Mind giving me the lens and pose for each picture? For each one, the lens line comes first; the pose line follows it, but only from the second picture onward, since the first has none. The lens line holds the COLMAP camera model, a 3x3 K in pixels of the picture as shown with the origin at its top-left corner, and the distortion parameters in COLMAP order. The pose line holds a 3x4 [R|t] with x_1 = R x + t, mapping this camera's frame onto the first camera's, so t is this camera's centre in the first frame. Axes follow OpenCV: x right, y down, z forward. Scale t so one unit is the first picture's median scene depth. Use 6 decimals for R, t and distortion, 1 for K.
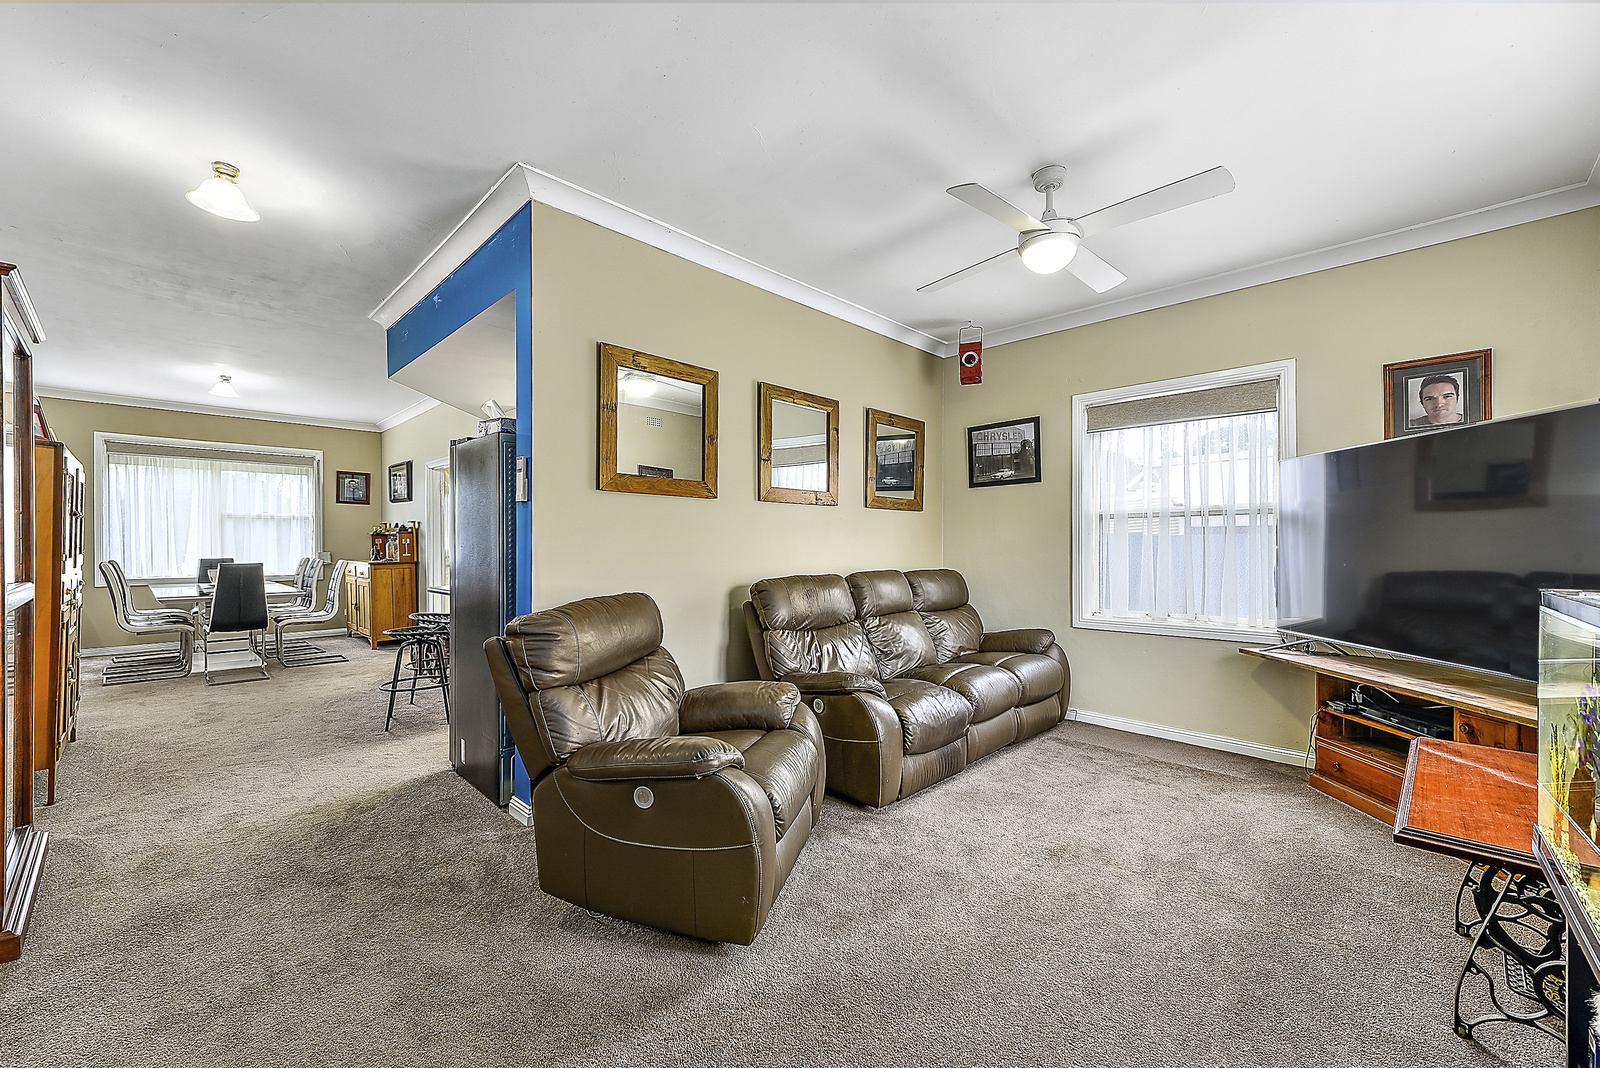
lens RADIAL K [[635.8, 0, 801.9], [0, 635.8, 544.0], [0, 0, 1]] dist [-0.007635, -0.000641]
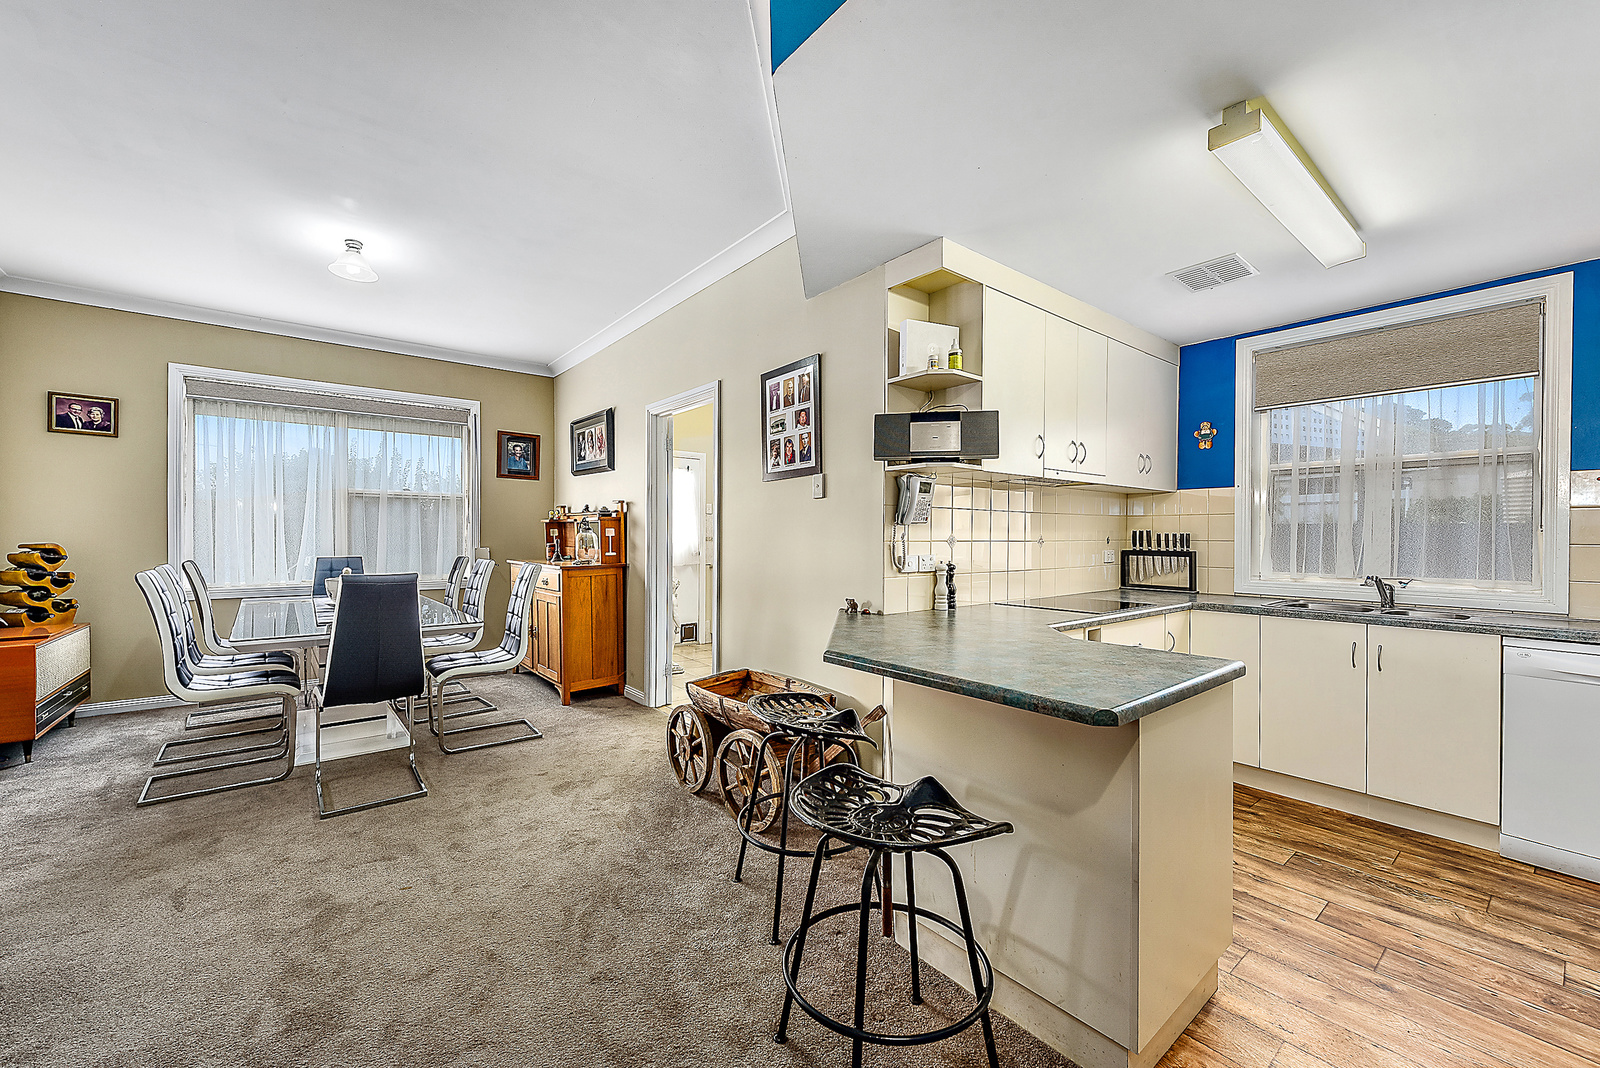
lens RADIAL K [[635.8, 0, 793.2], [0, 635.8, 539.4], [0, 0, 1]] dist [-0.007635, -0.000641]
pose [[0.991796, 0.003916, -0.127769, -0.220153], [-0.003897, 0.999992, 0.000397, 0.000930], [0.127770, 0.000104, 0.991804, 0.239465]]
